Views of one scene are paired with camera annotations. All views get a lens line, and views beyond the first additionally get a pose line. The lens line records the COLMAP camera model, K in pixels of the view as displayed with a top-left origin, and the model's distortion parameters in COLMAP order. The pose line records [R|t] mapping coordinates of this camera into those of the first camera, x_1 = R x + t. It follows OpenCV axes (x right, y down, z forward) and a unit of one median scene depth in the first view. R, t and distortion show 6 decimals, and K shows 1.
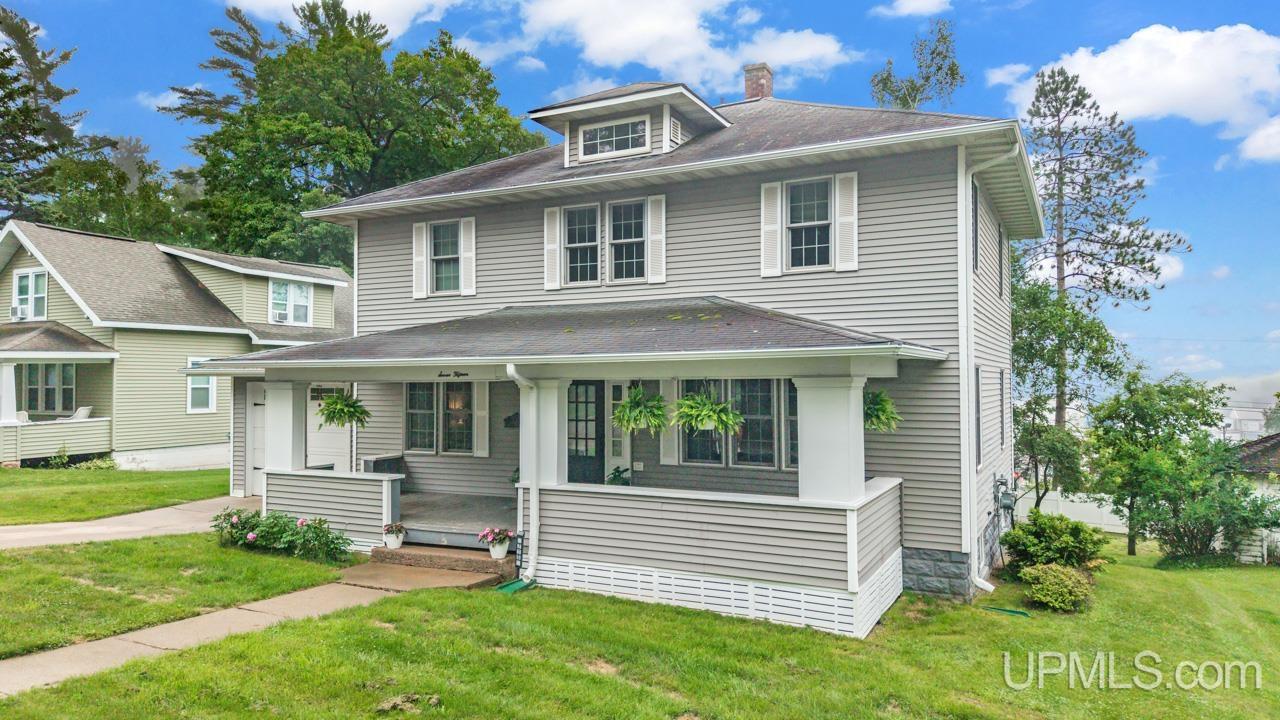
lens RADIAL K [[951.5, 0, 640.0], [0, 951.5, 360.0], [0, 0, 1]] dist [0.004039, -0.233589]
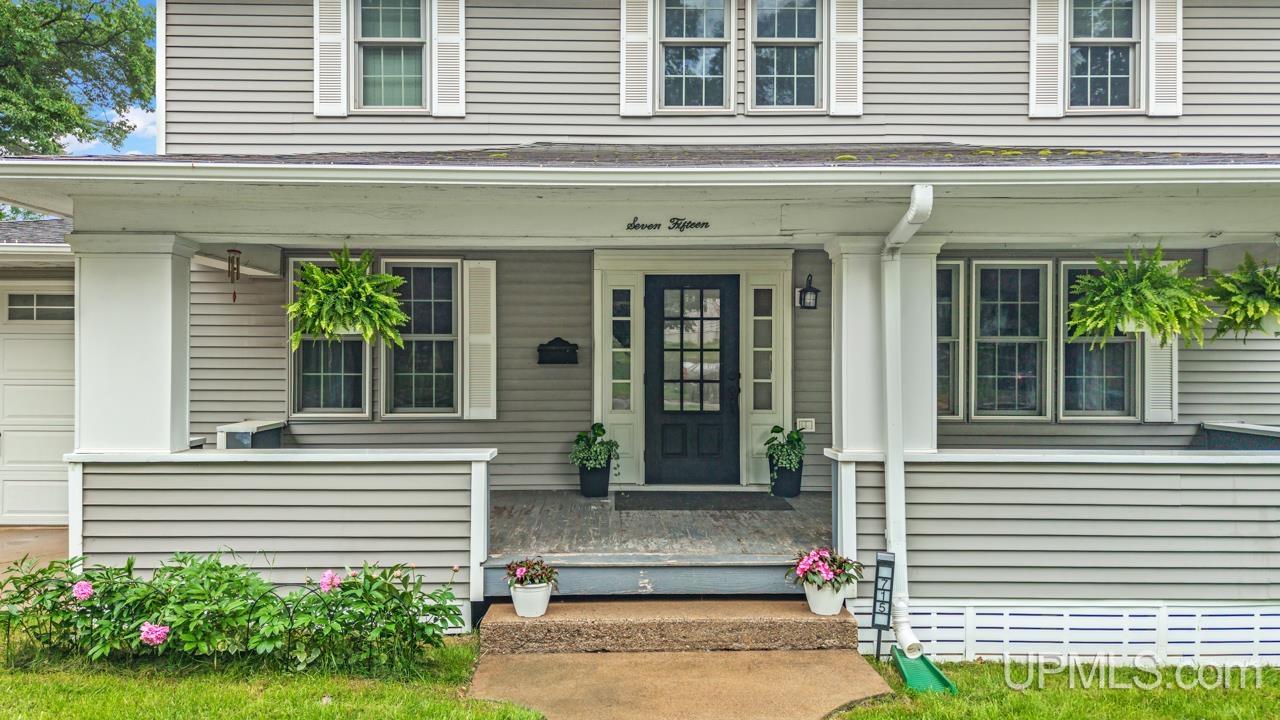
lens RADIAL K [[934.0, 0, 639.1], [0, 934.0, 402.3], [0, 0, 1]] dist [0.056816, -0.127203]
pose [[0.884566, -0.011389, 0.466277, -0.357086], [-0.016358, 0.998329, 0.055418, 0.064668], [-0.466129, -0.056648, 0.882901, 0.514100]]
